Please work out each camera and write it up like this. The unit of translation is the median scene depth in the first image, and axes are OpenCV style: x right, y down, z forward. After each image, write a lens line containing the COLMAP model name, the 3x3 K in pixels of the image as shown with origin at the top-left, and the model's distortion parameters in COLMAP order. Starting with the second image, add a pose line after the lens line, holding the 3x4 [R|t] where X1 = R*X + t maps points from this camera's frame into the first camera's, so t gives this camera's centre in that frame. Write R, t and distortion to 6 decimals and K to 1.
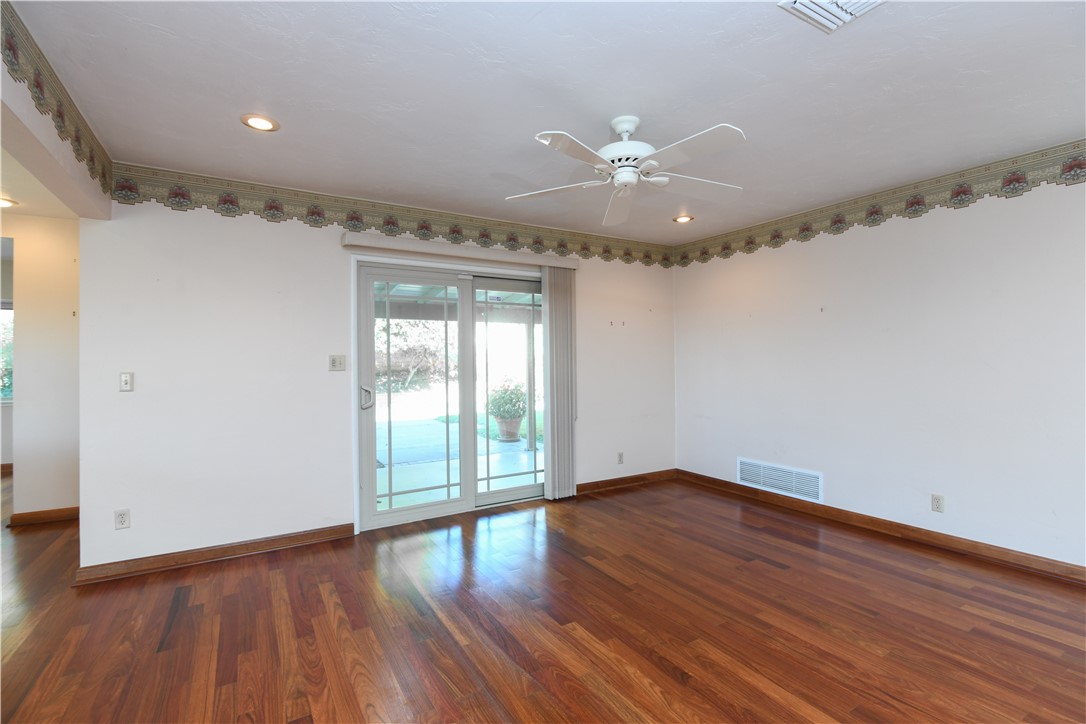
lens RADIAL K [[494.2, 0, 540.4], [0, 494.2, 360.8], [0, 0, 1]] dist [-0.001221, -0.000538]
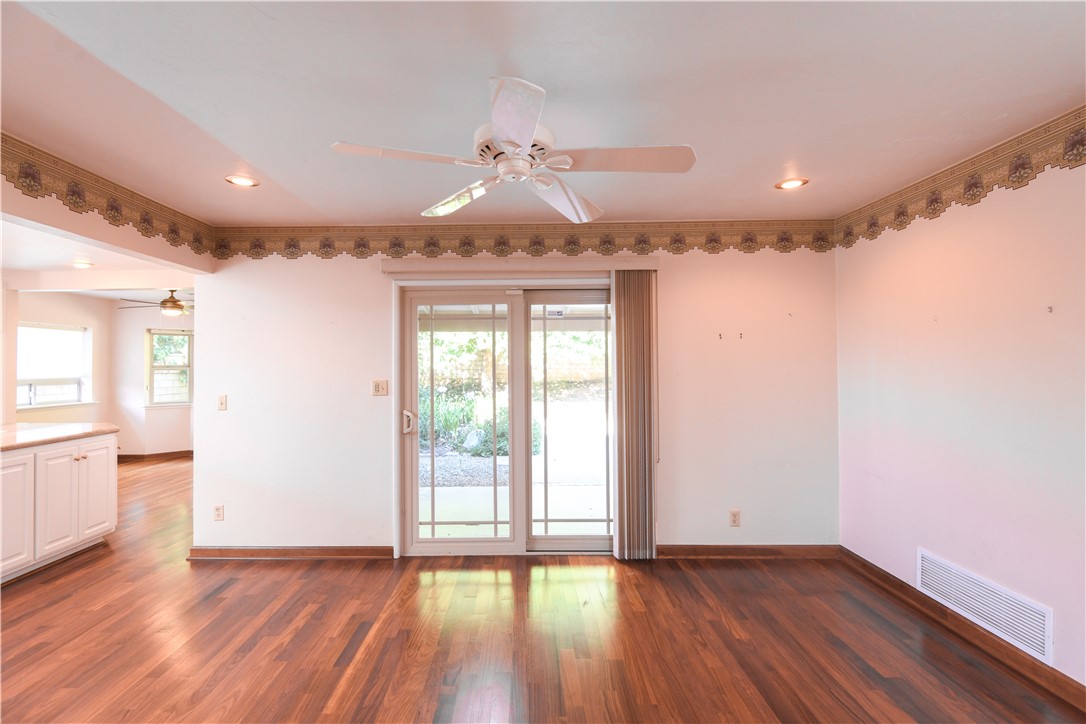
lens RADIAL K [[528.4, 0, 540.7], [0, 528.4, 356.0], [0, 0, 1]] dist [-0.002643, -0.001332]
pose [[0.850124, -0.005921, -0.526549, 0.382275], [-0.000528, 0.999927, -0.012096, -0.040727], [0.526582, 0.010562, 0.850059, 0.204262]]
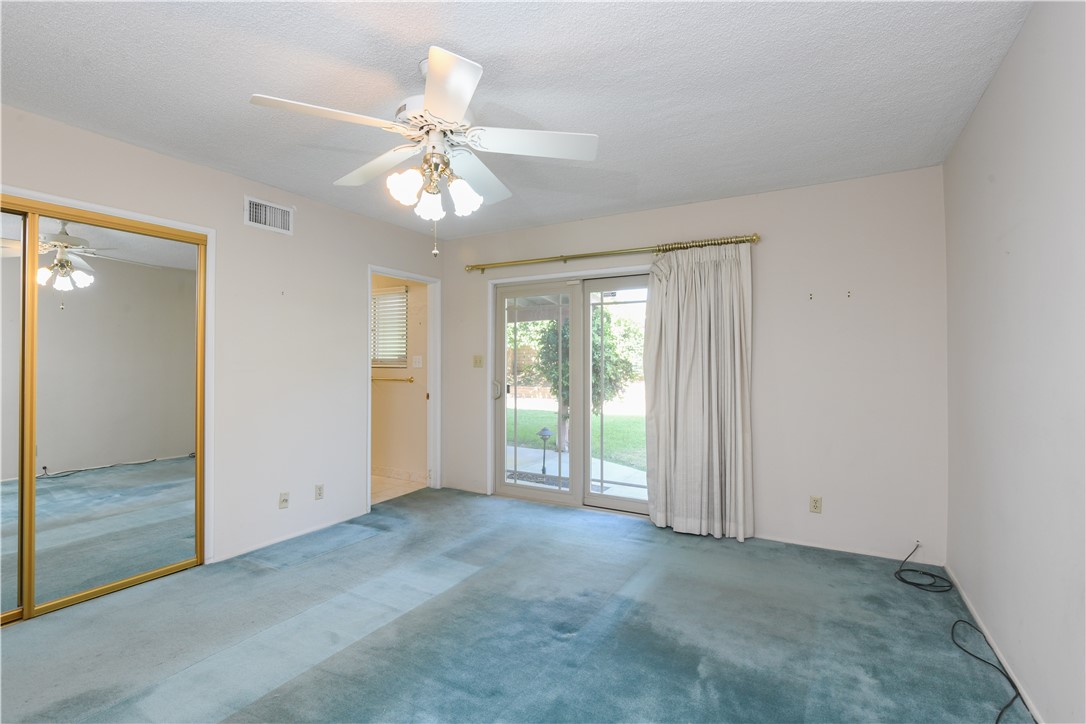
lens RADIAL K [[494.2, 0, 540.4], [0, 494.2, 360.8], [0, 0, 1]] dist [-0.001221, -0.000538]
pose [[0.501781, 0.008243, -0.864955, 0.697020], [-0.000902, 0.999959, 0.009006, -0.012360], [0.864994, -0.003739, 0.501768, 0.402268]]
